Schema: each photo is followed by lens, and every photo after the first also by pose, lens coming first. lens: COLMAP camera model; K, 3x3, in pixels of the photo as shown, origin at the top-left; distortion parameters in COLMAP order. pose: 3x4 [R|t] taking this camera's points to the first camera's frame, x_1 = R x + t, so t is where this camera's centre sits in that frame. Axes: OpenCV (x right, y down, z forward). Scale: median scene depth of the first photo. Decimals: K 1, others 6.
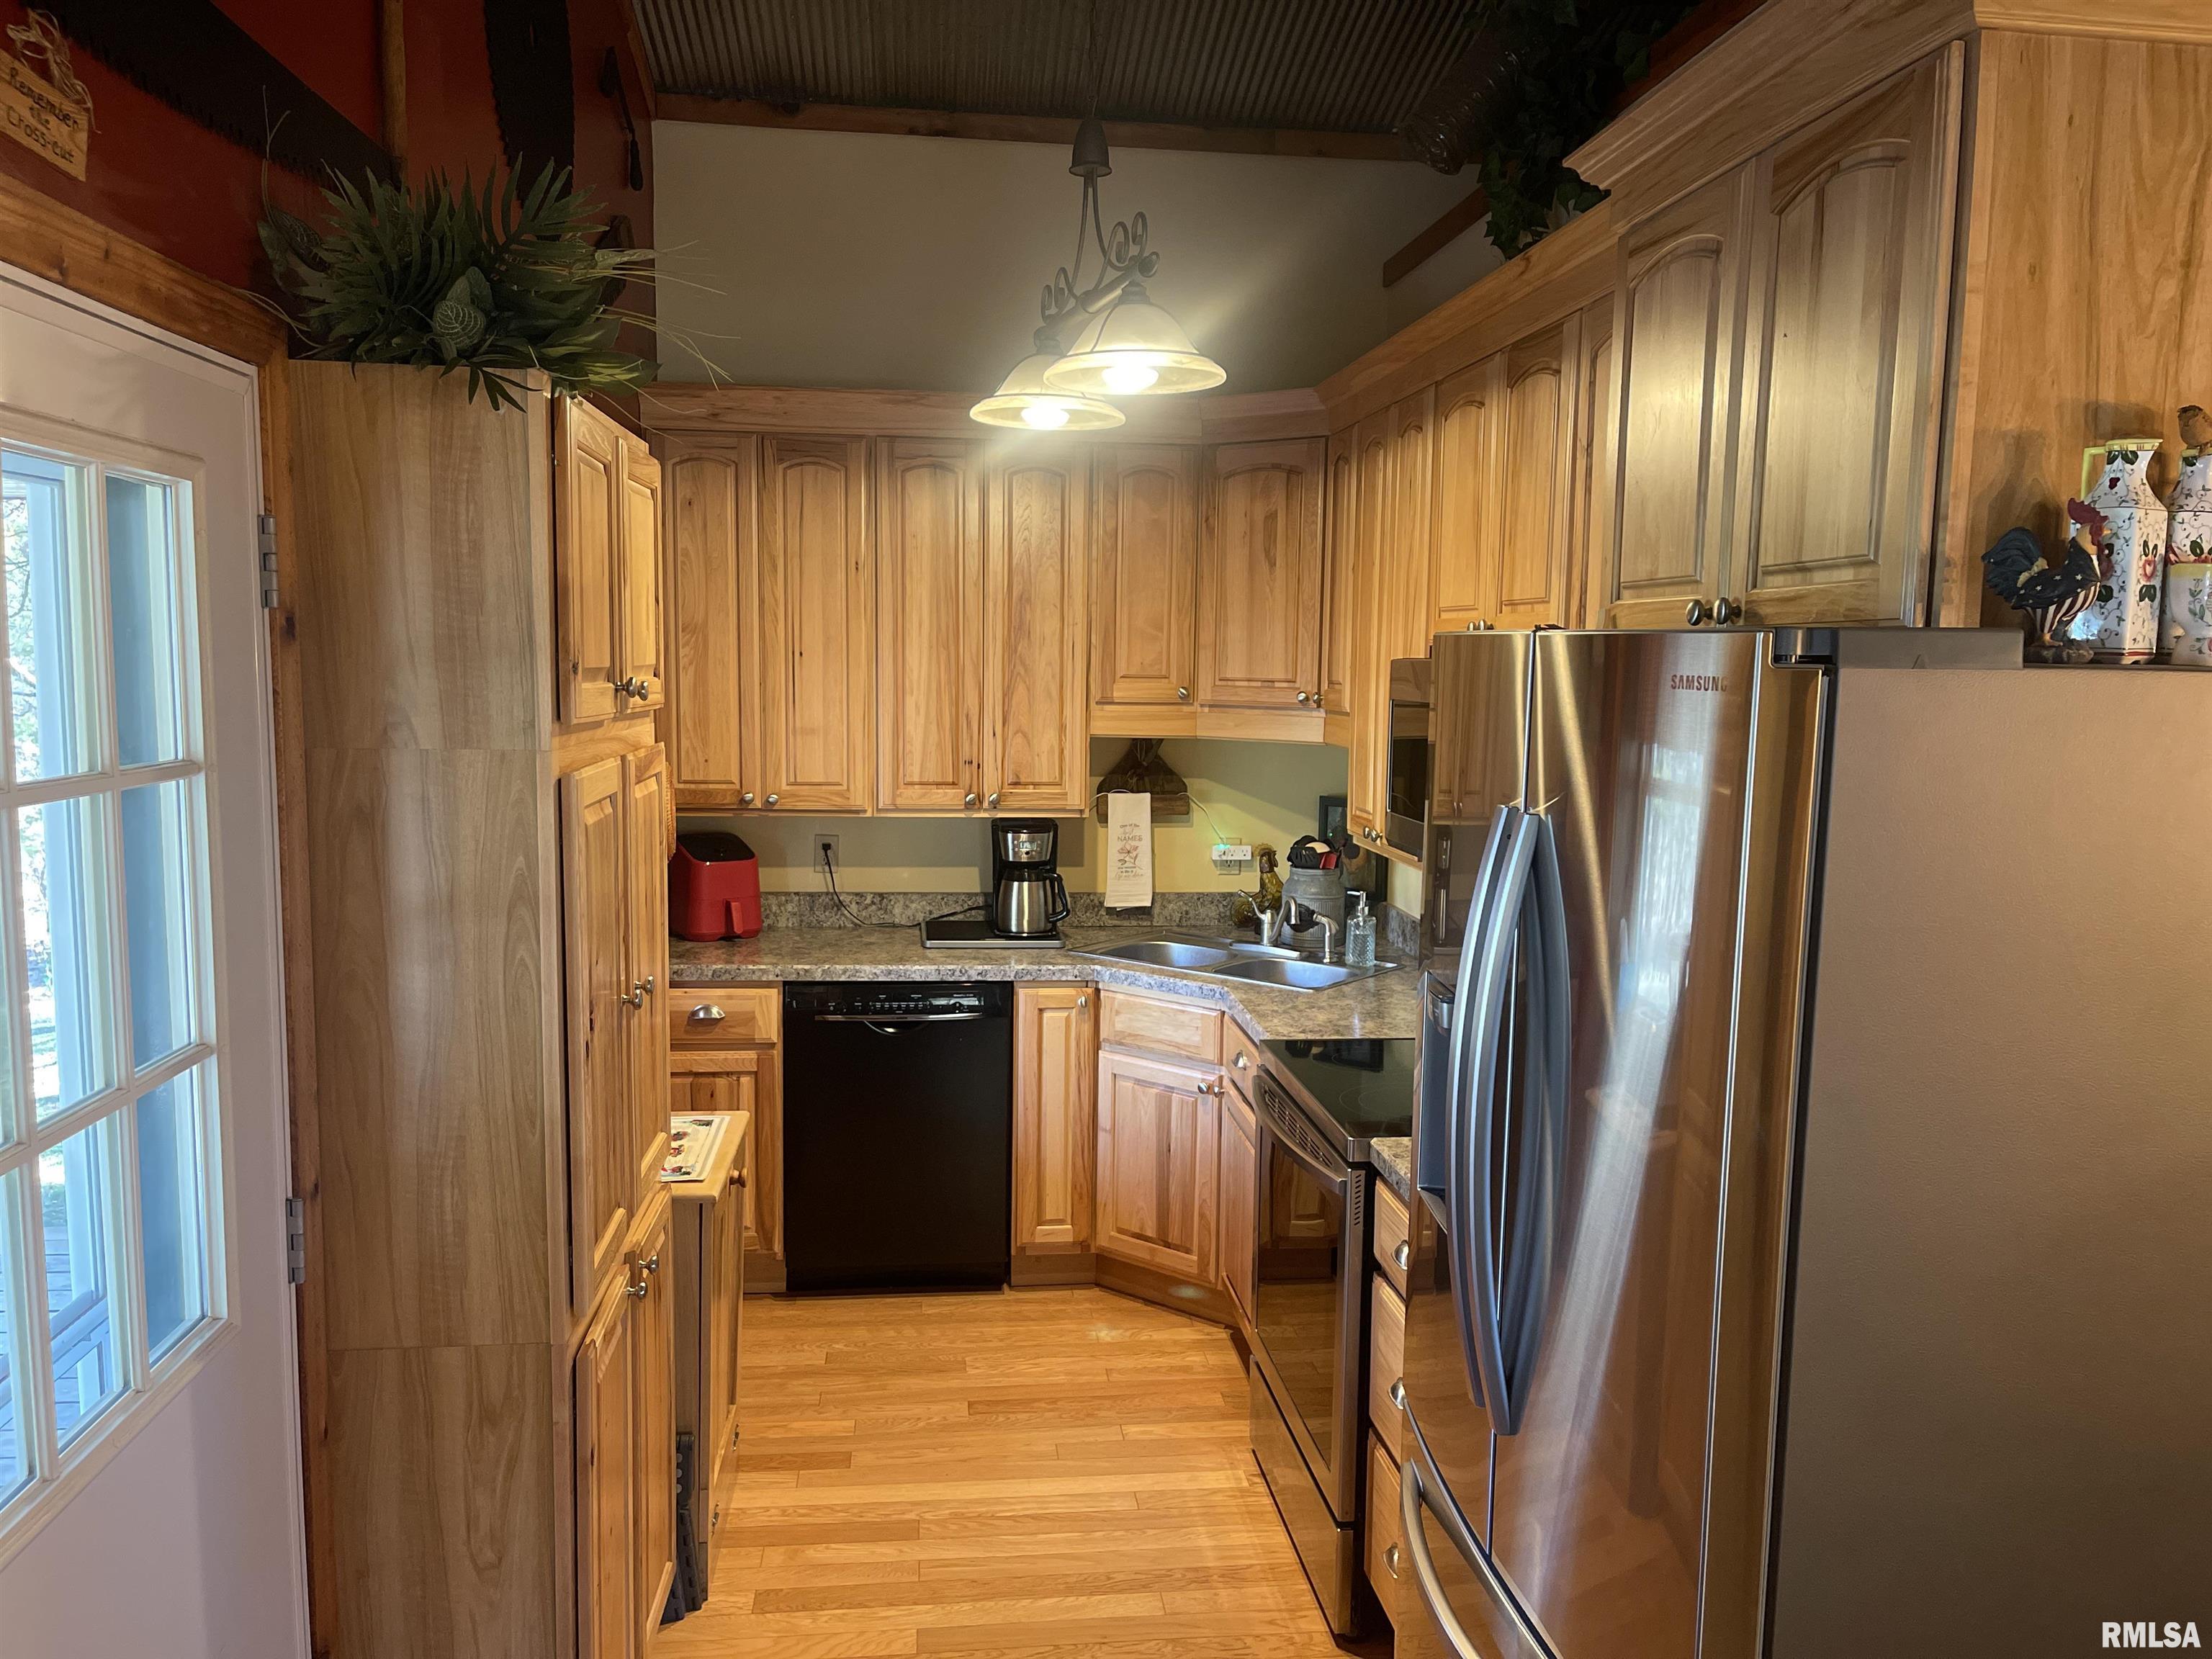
lens RADIAL K [[1663.4, 0, 1106.0], [0, 1663.4, 829.5], [0, 0, 1]] dist [0.080363, -0.110482]
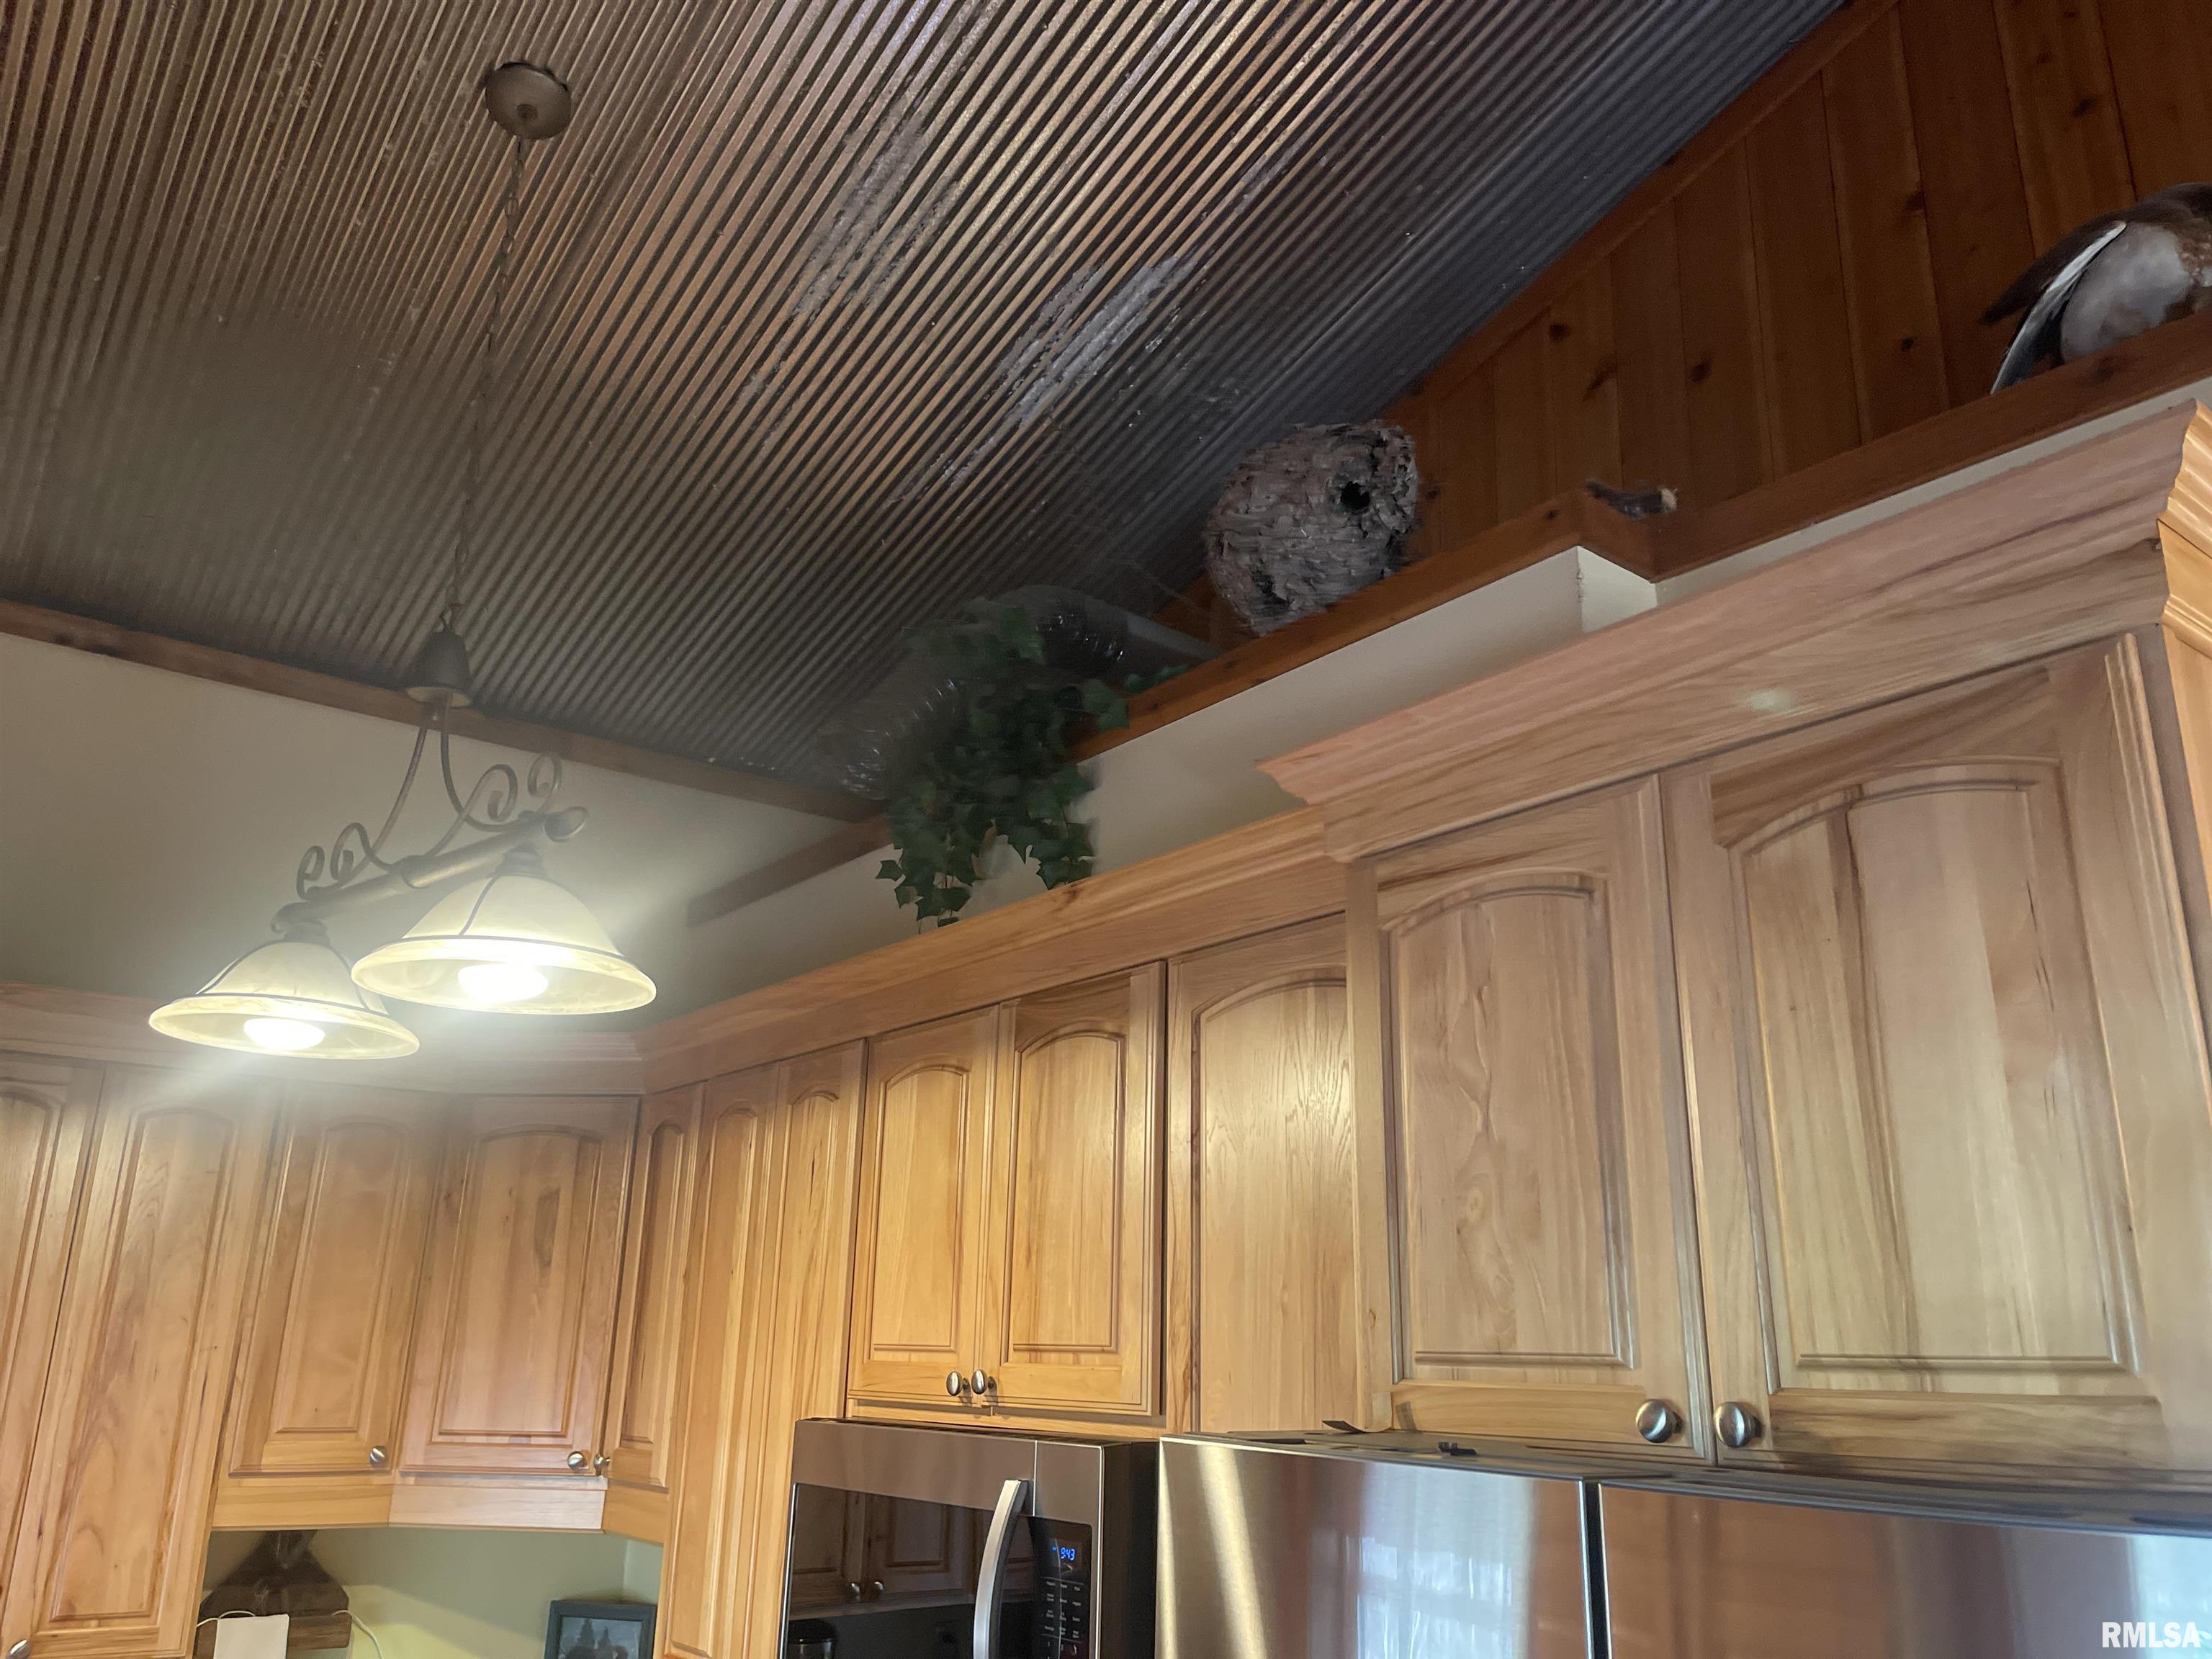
lens RADIAL K [[1663.4, 0, 1106.0], [0, 1663.4, 829.5], [0, 0, 1]] dist [0.080363, -0.110482]
pose [[0.858589, 0.154697, 0.488767, -0.076527], [0.047113, 0.925543, -0.375699, -0.048488], [-0.510494, 0.345599, 0.787374, 0.240631]]
